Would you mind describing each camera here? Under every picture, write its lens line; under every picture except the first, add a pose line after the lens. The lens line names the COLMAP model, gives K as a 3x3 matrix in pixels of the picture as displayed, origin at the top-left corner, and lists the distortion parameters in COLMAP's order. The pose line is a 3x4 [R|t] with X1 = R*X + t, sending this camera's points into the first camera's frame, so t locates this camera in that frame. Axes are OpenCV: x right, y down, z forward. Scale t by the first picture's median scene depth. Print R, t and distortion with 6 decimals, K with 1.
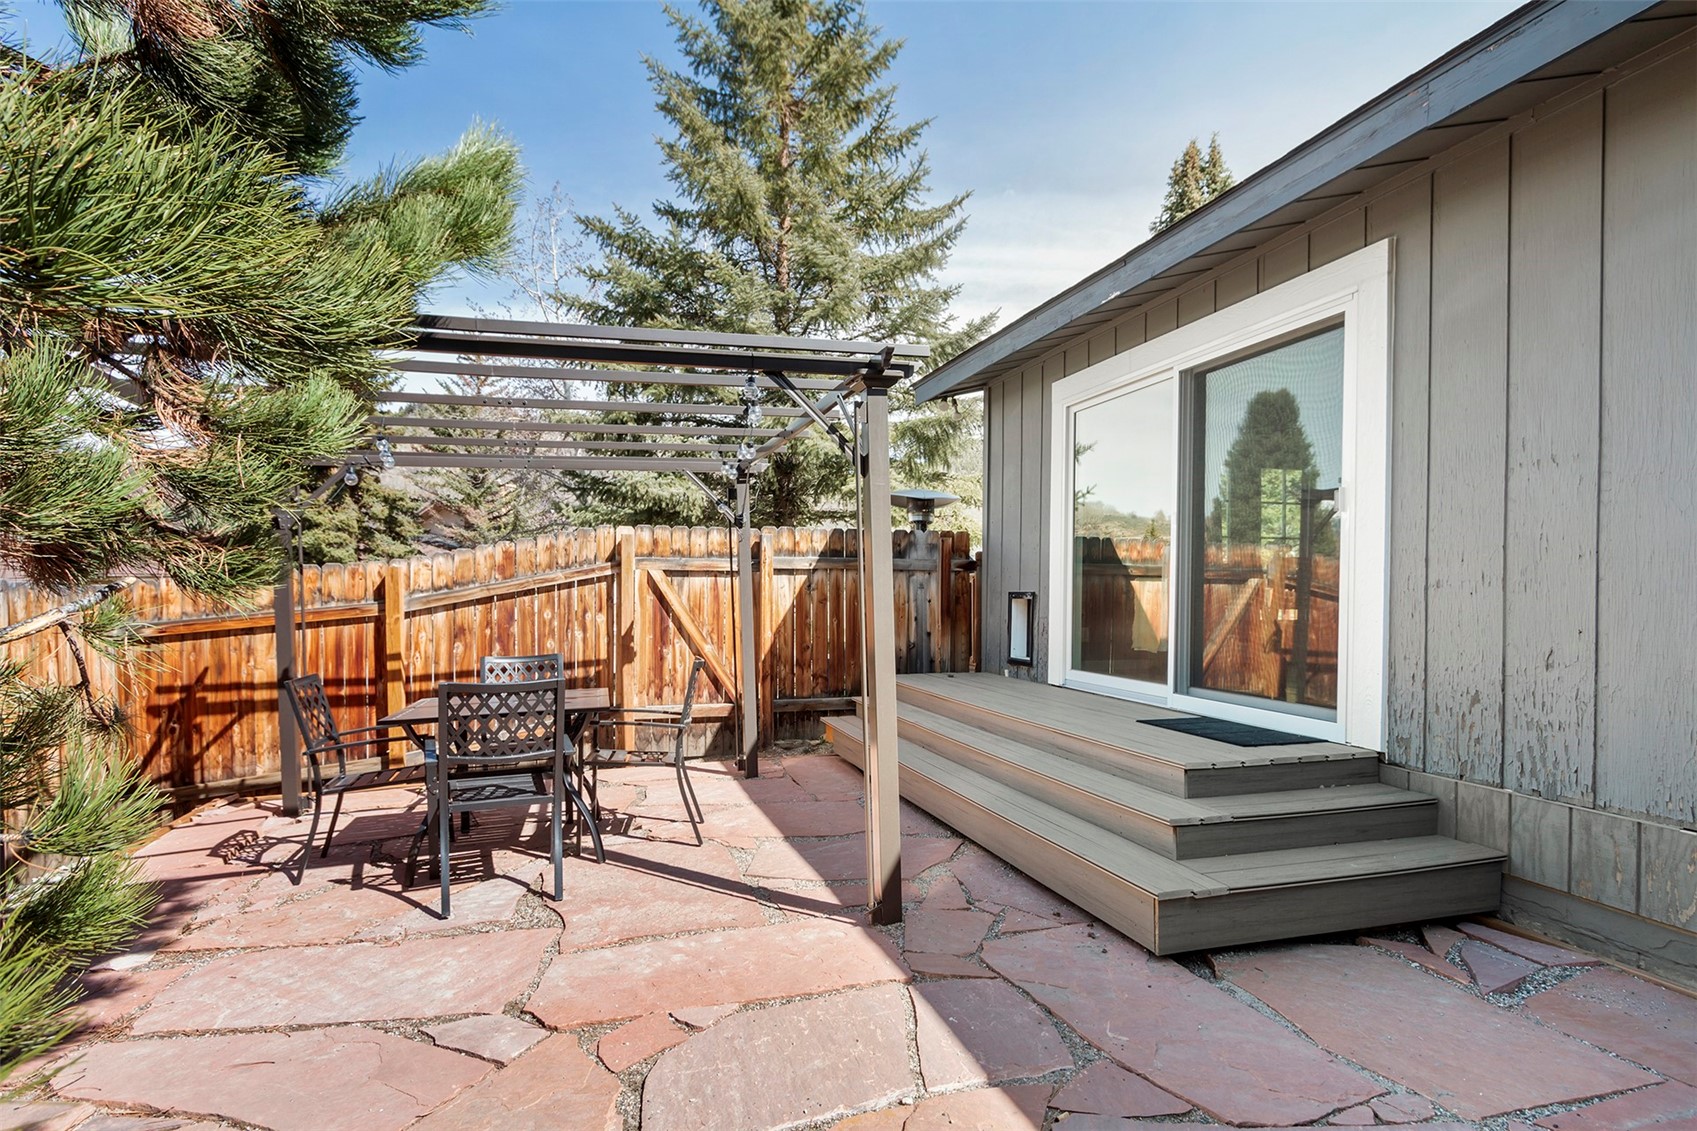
lens RADIAL K [[918.3, 0, 848.5], [0, 918.3, 565.5], [0, 0, 1]] dist [0.000689, -0.000425]
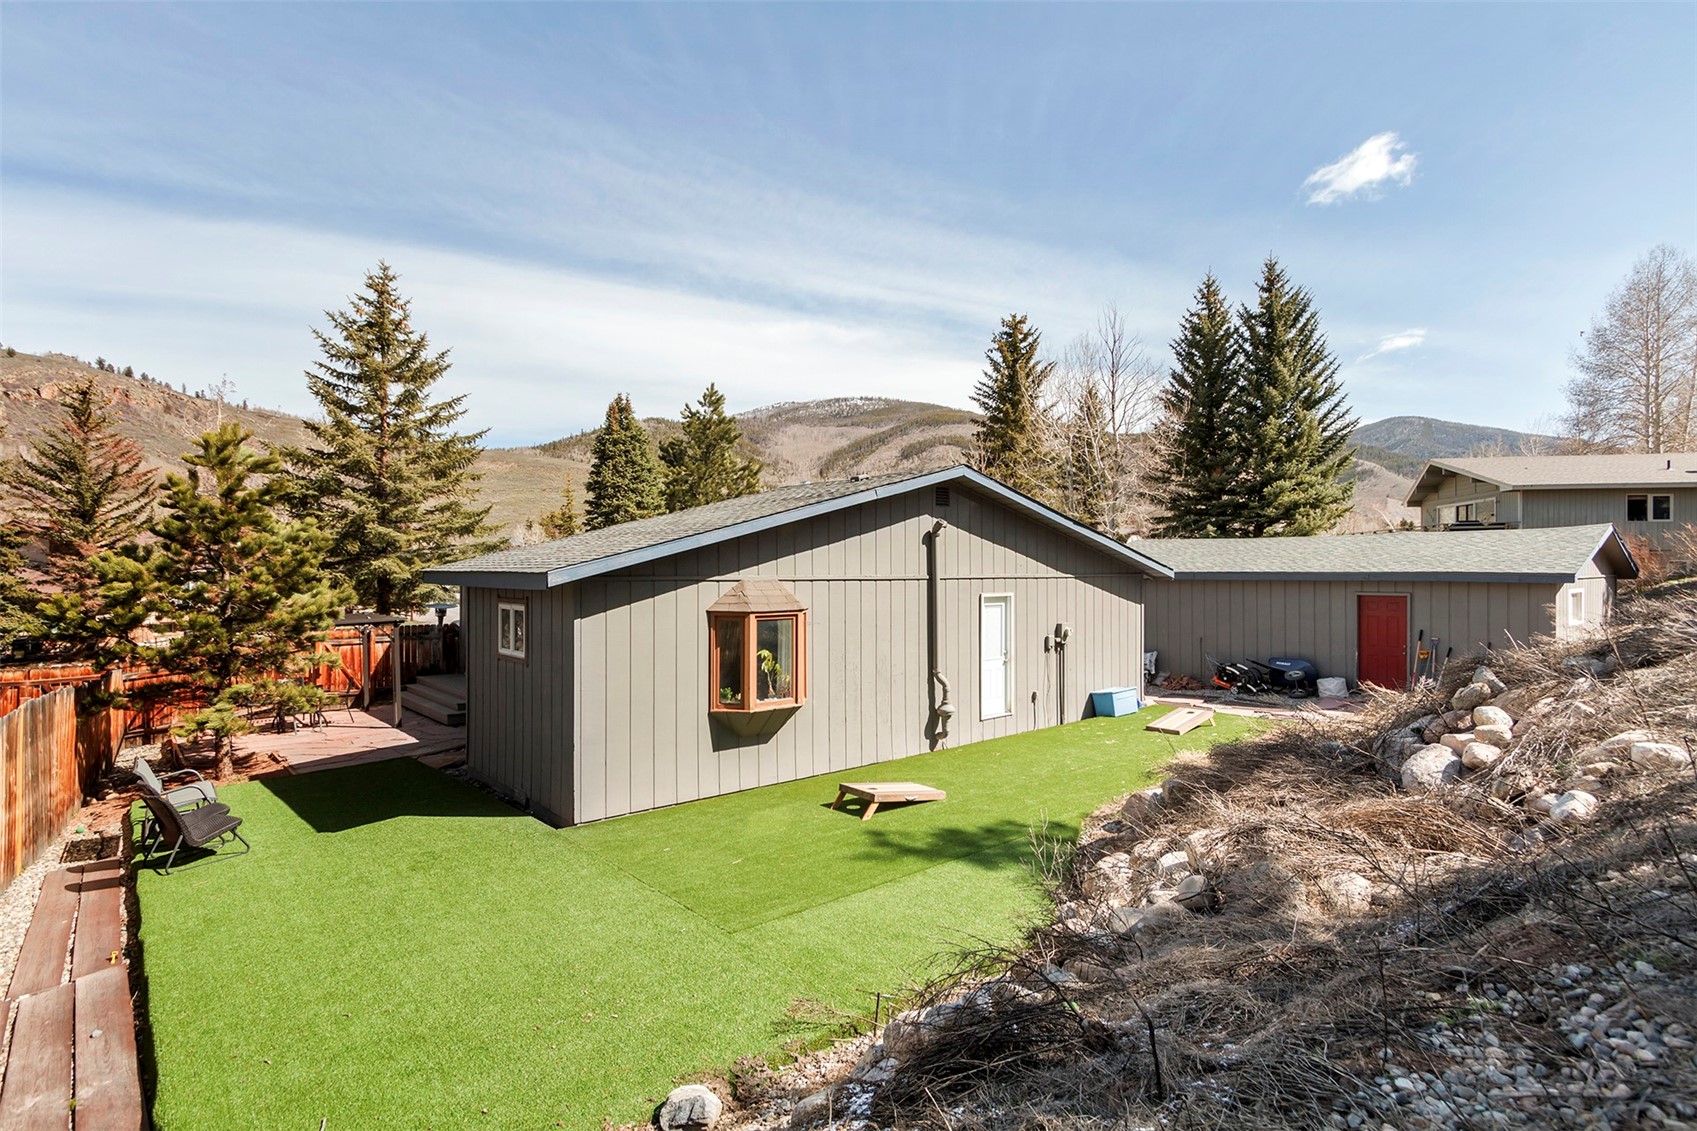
lens RADIAL K [[918.3, 0, 848.5], [0, 918.3, 565.5], [0, 0, 1]] dist [0.000689, -0.000425]
pose [[0.927906, -0.000387, 0.372813, 0.221793], [-0.003639, 0.999942, 0.010096, -0.276579], [-0.372796, -0.010725, 0.927851, -2.224140]]
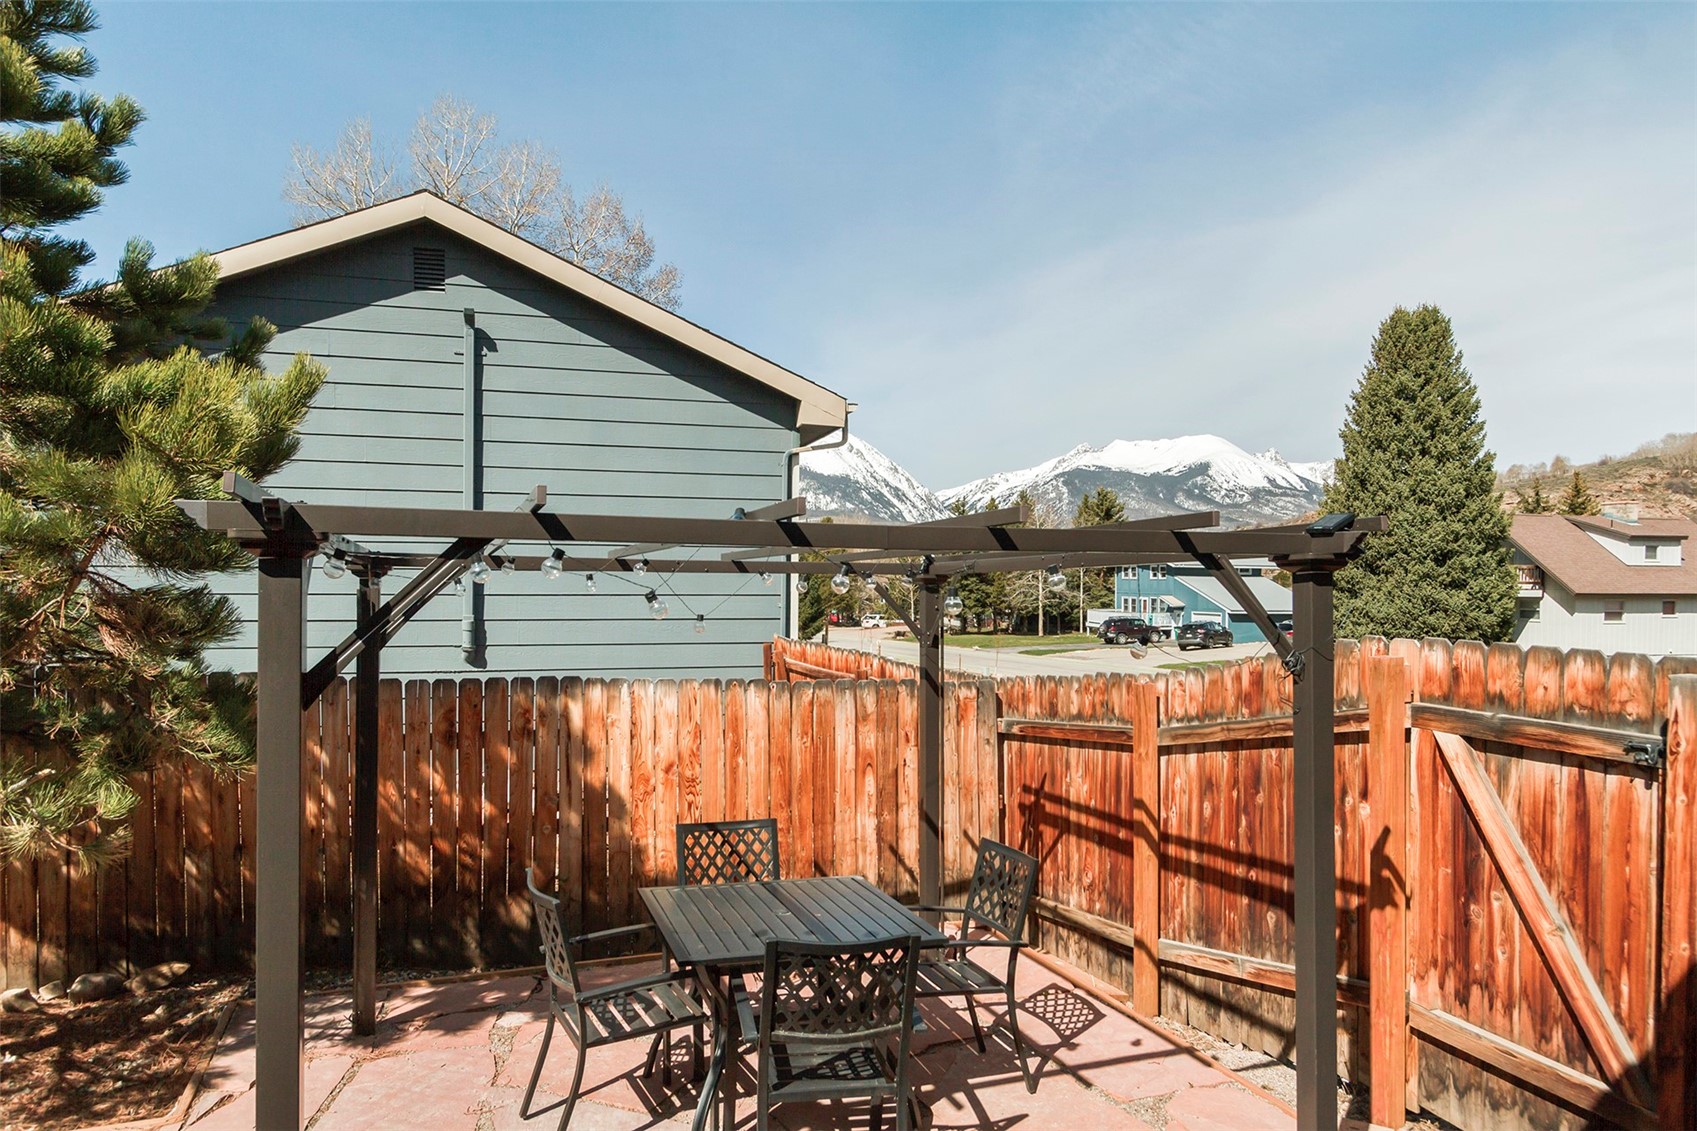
lens RADIAL K [[1057.9, 0, 848.5], [0, 1057.9, 565.5], [0, 0, 1]] dist [-0.000608, -0.000401]
pose [[0.022519, -0.011313, -0.999682, 0.347338], [0.022549, 0.999687, -0.010805, -0.086463], [0.999492, -0.022298, 0.022767, 0.696218]]
